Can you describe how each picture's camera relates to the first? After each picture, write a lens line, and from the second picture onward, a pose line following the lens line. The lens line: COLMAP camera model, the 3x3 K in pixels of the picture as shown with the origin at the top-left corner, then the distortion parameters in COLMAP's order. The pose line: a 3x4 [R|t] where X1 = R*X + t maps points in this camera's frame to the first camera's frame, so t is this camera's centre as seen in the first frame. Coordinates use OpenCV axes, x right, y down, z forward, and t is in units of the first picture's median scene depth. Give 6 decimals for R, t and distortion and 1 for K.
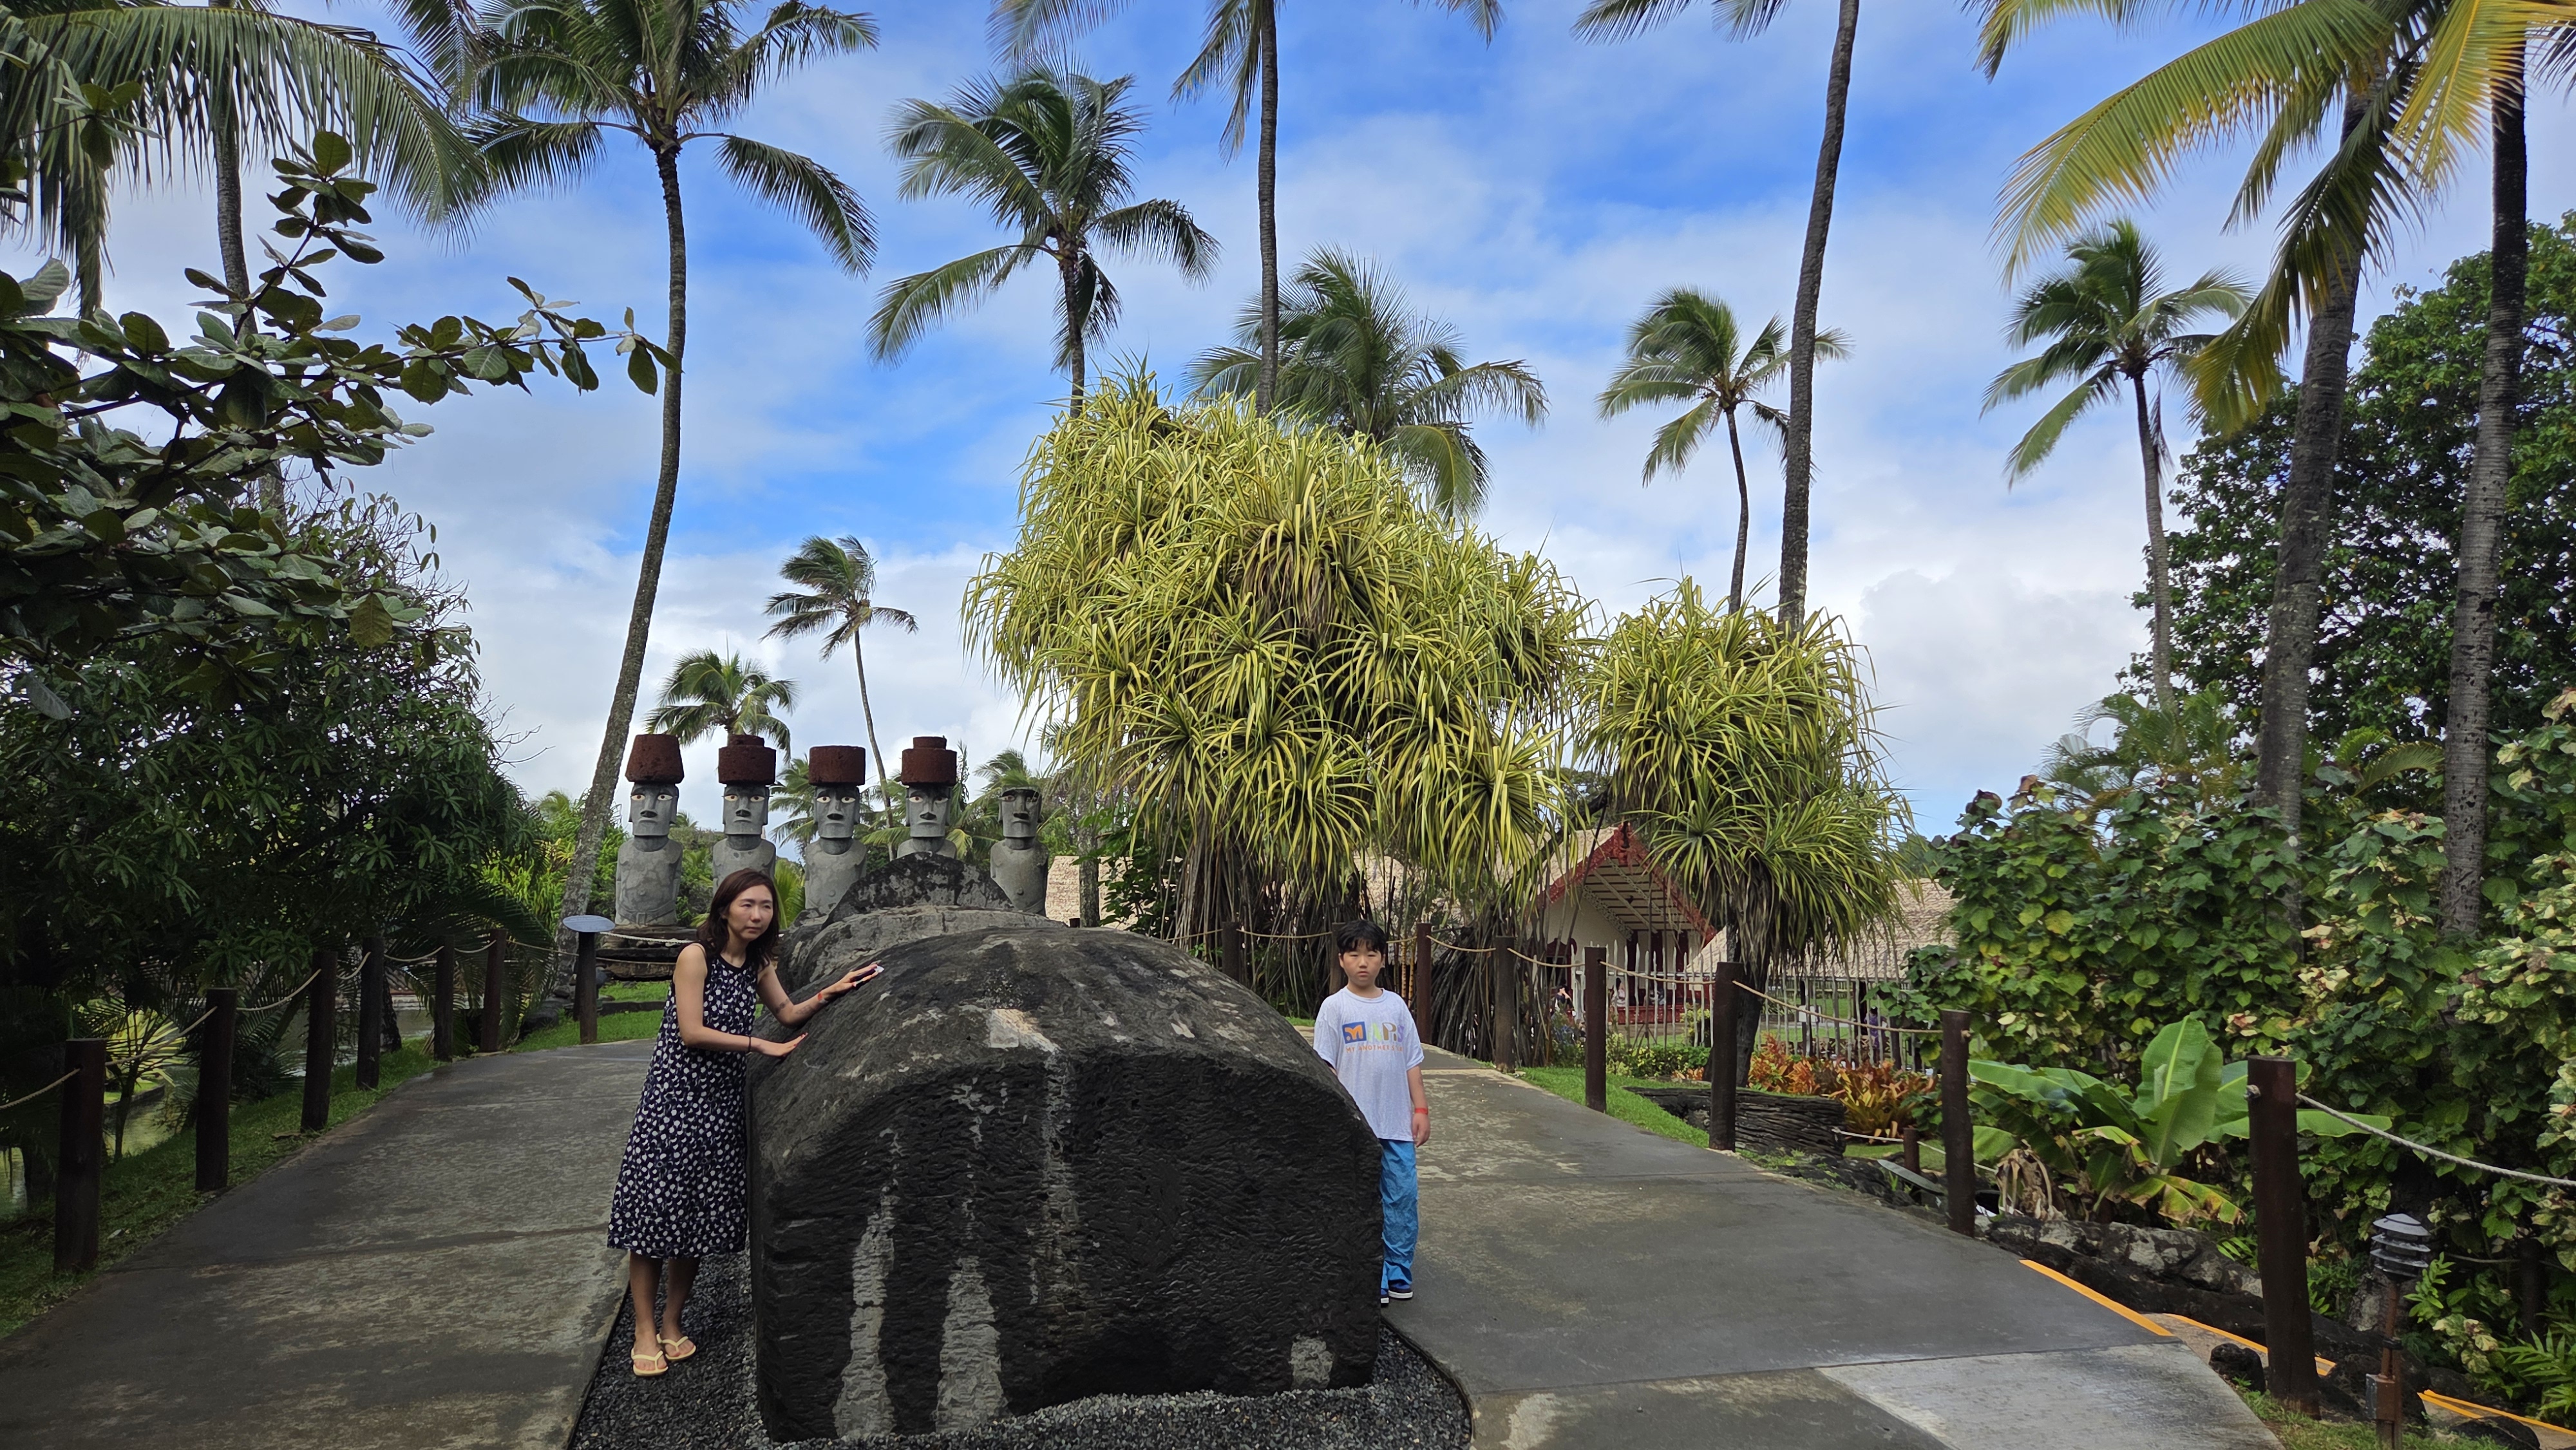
lens RADIAL K [[1719.1, 0, 1305.7], [0, 1719.1, 725.9], [0, 0, 1]] dist [0.082940, -0.075429]
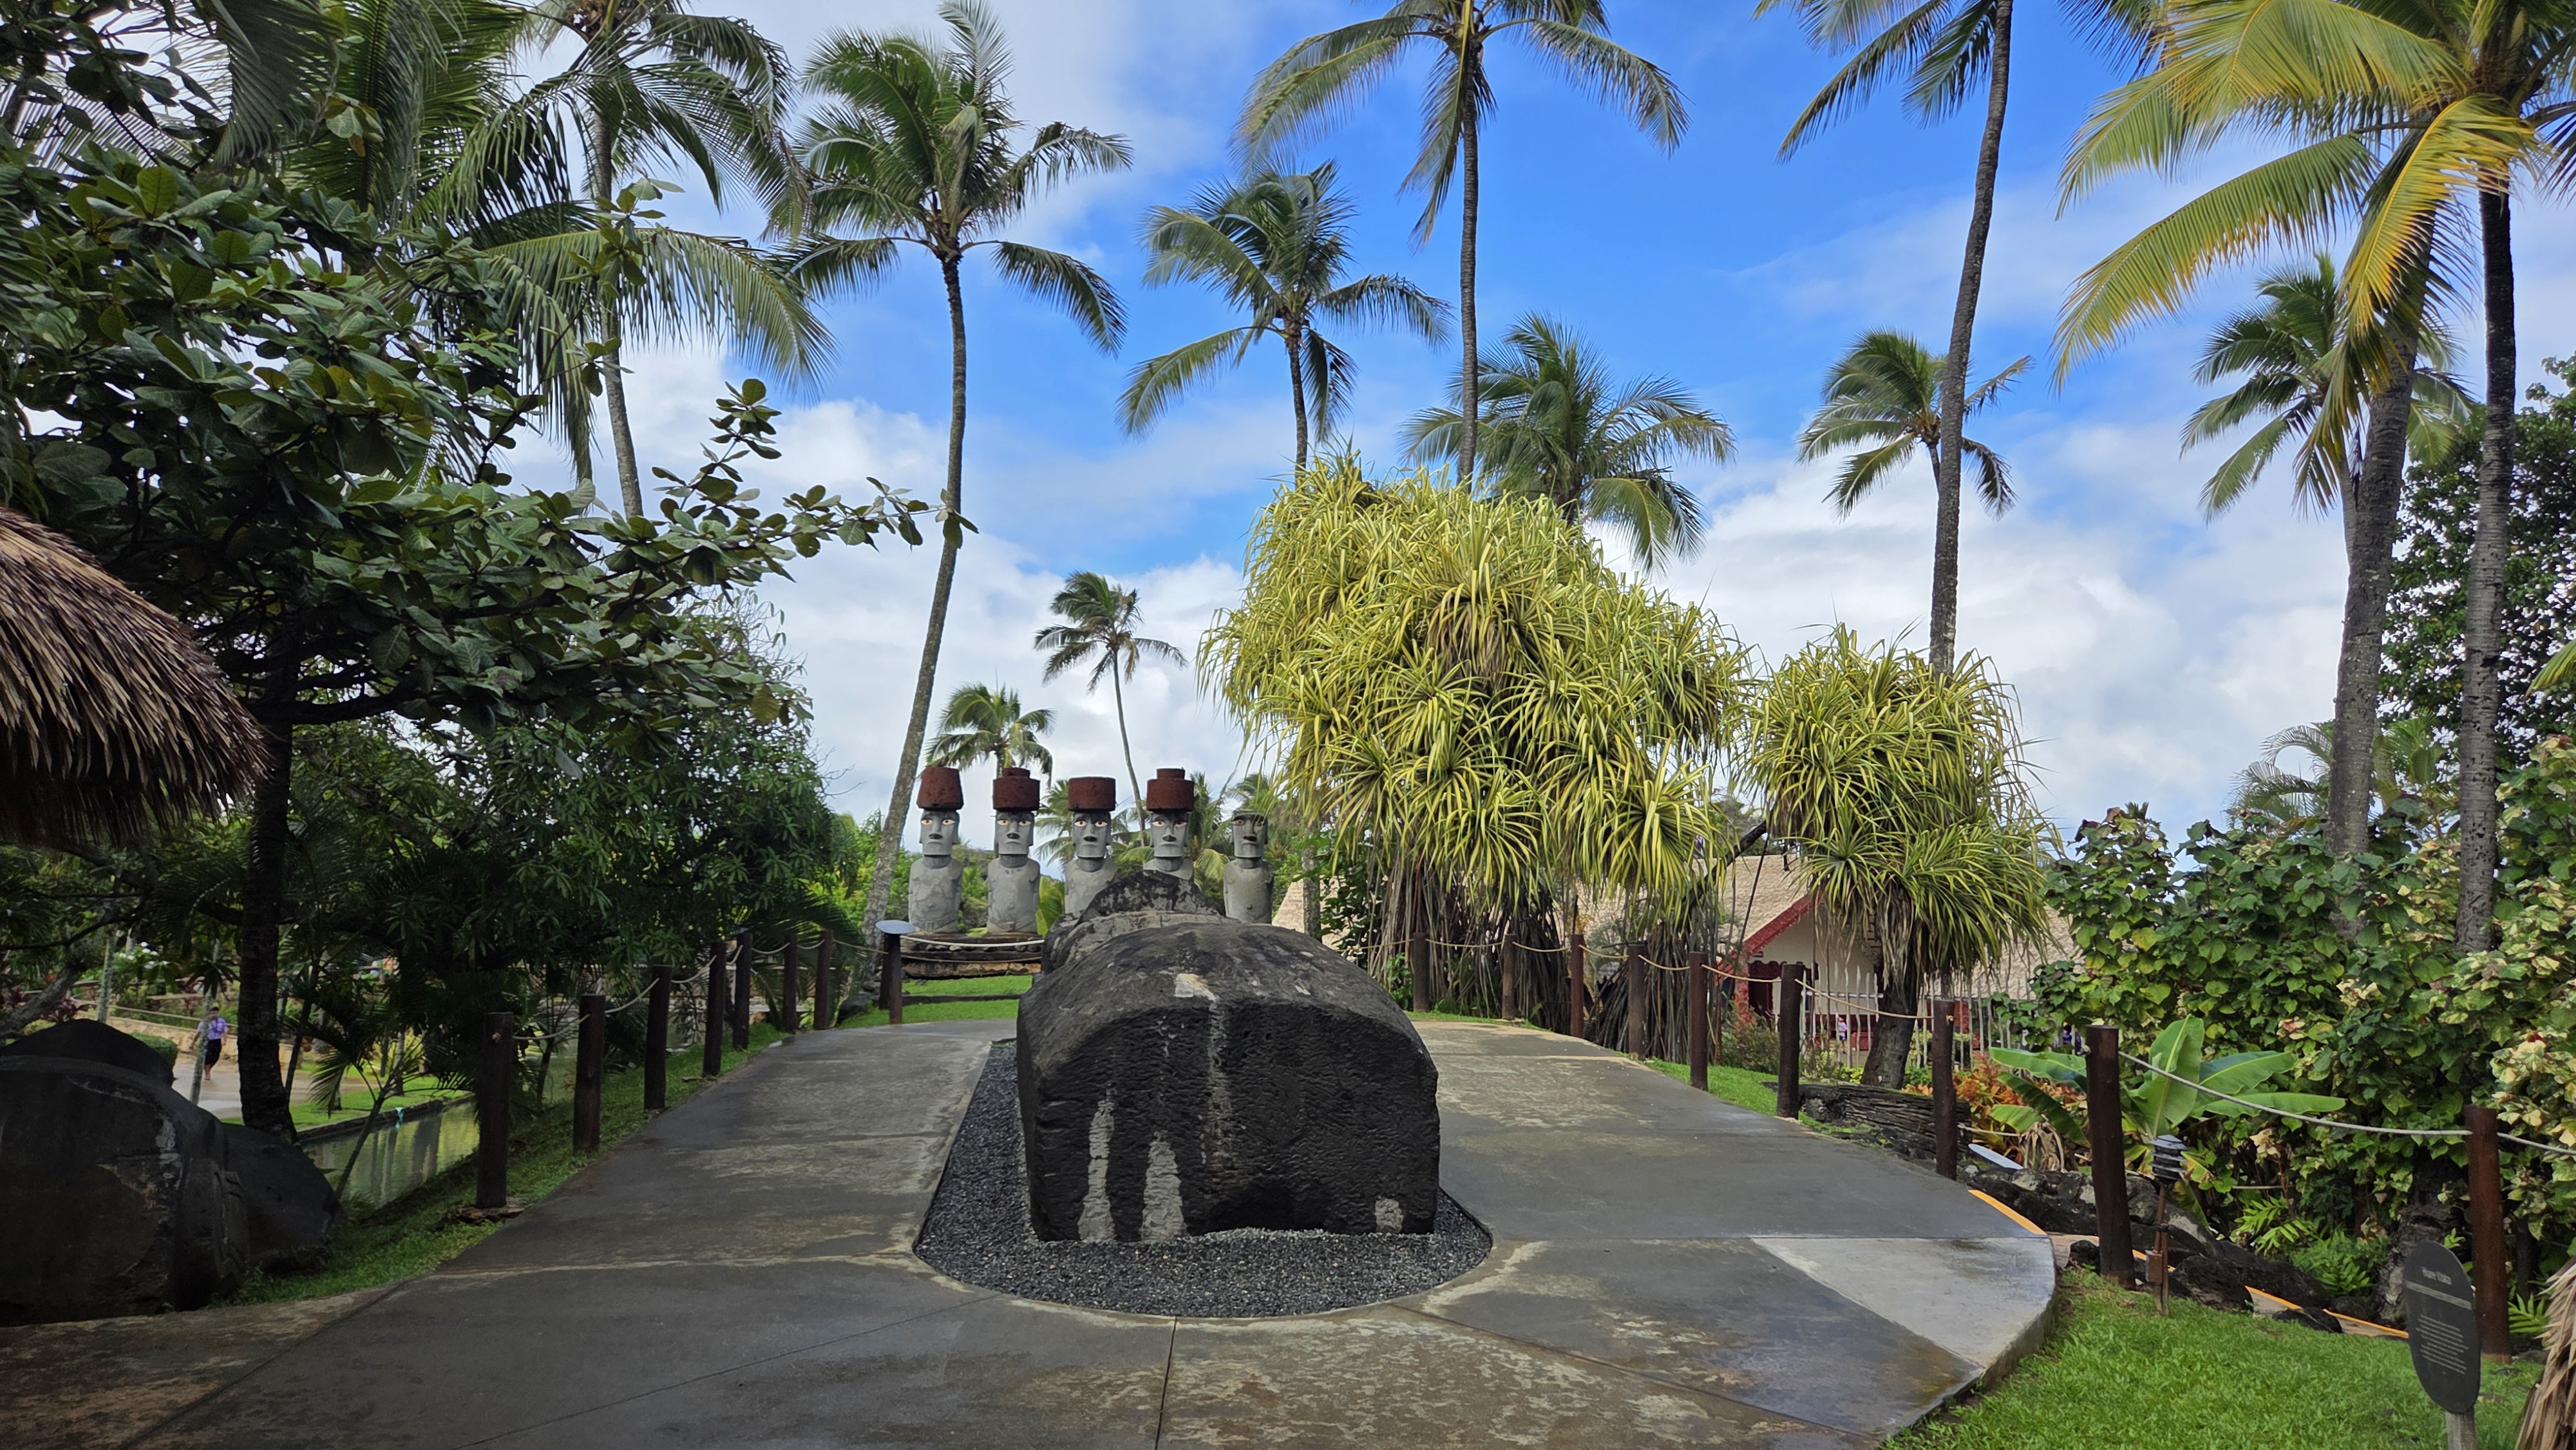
lens RADIAL K [[1737.3, 0, 1301.8], [0, 1737.3, 692.3], [0, 0, 1]] dist [0.083389, -0.081860]
pose [[0.989086, -0.010770, -0.146944, 0.054079], [0.006371, 0.999518, -0.030378, -0.012644], [0.147200, 0.029110, 0.988678, -0.177515]]
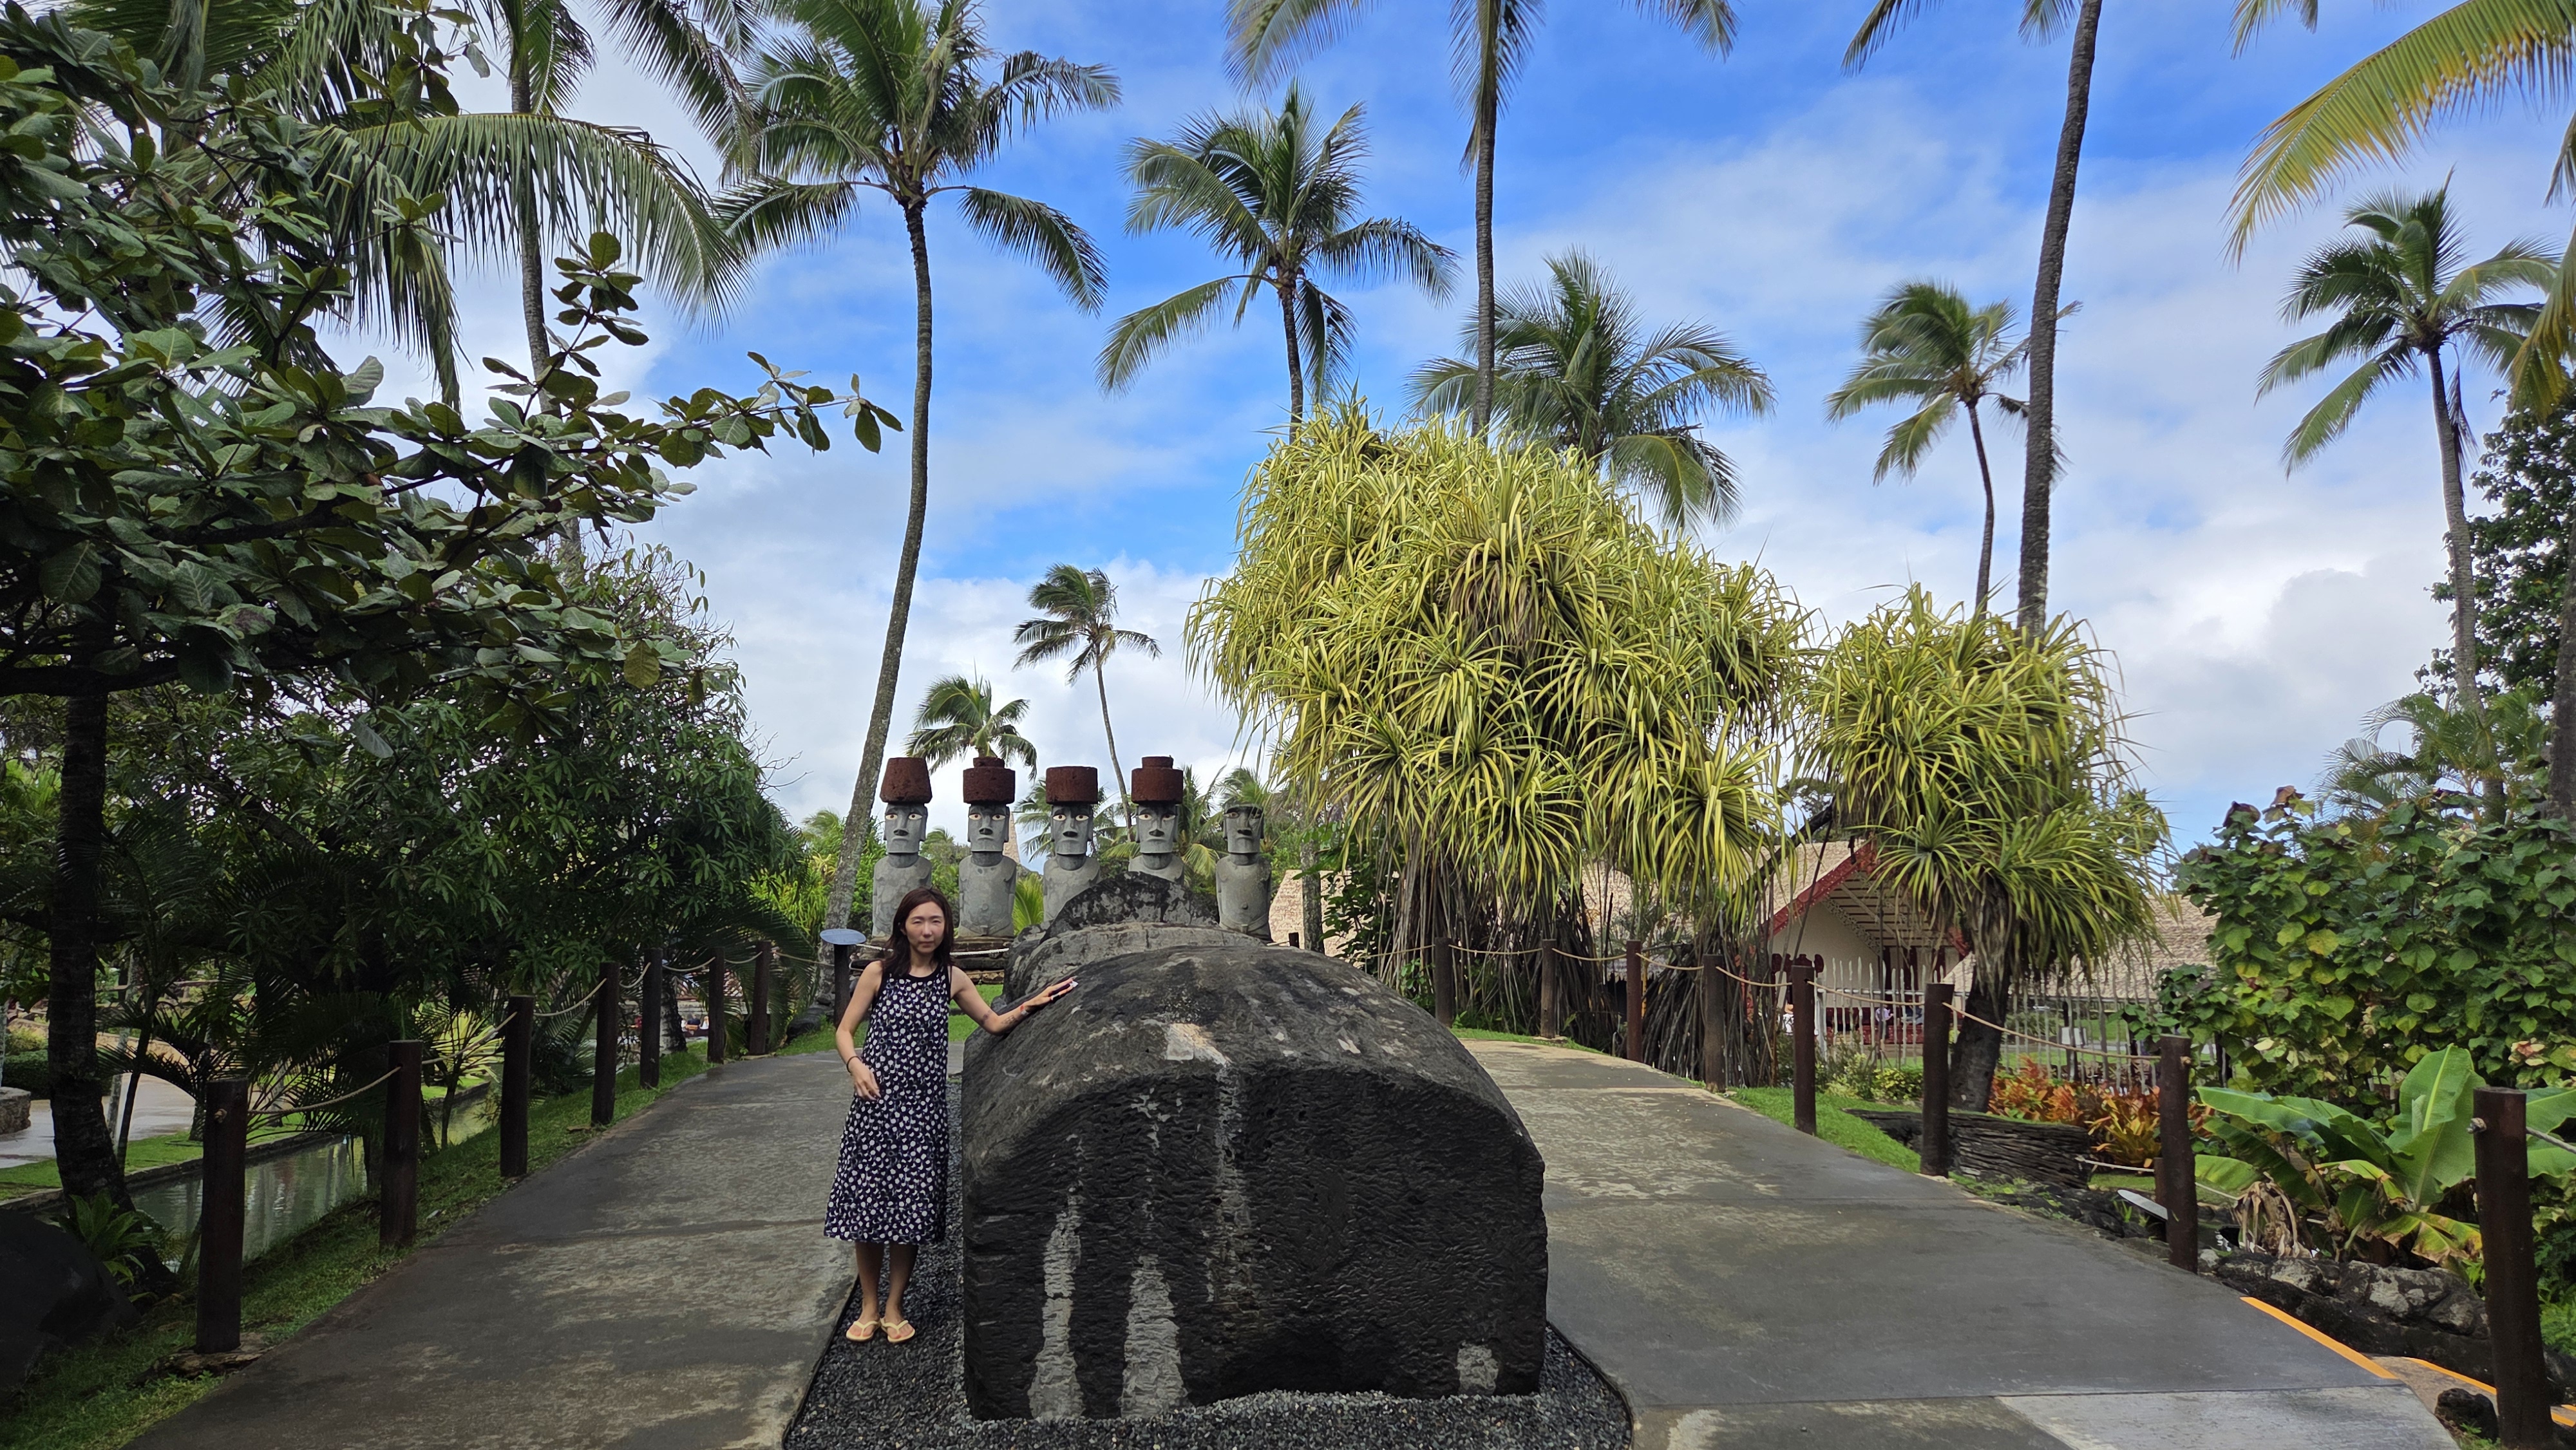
lens RADIAL K [[1718.2, 0, 1288.0], [0, 1718.2, 725.0], [0, 0, 1]] dist [0.082621, -0.075833]
pose [[0.989134, -0.015131, -0.146239, 0.017079], [0.013984, 0.999863, -0.008868, -0.003488], [0.146354, 0.006727, 0.989209, -0.015441]]
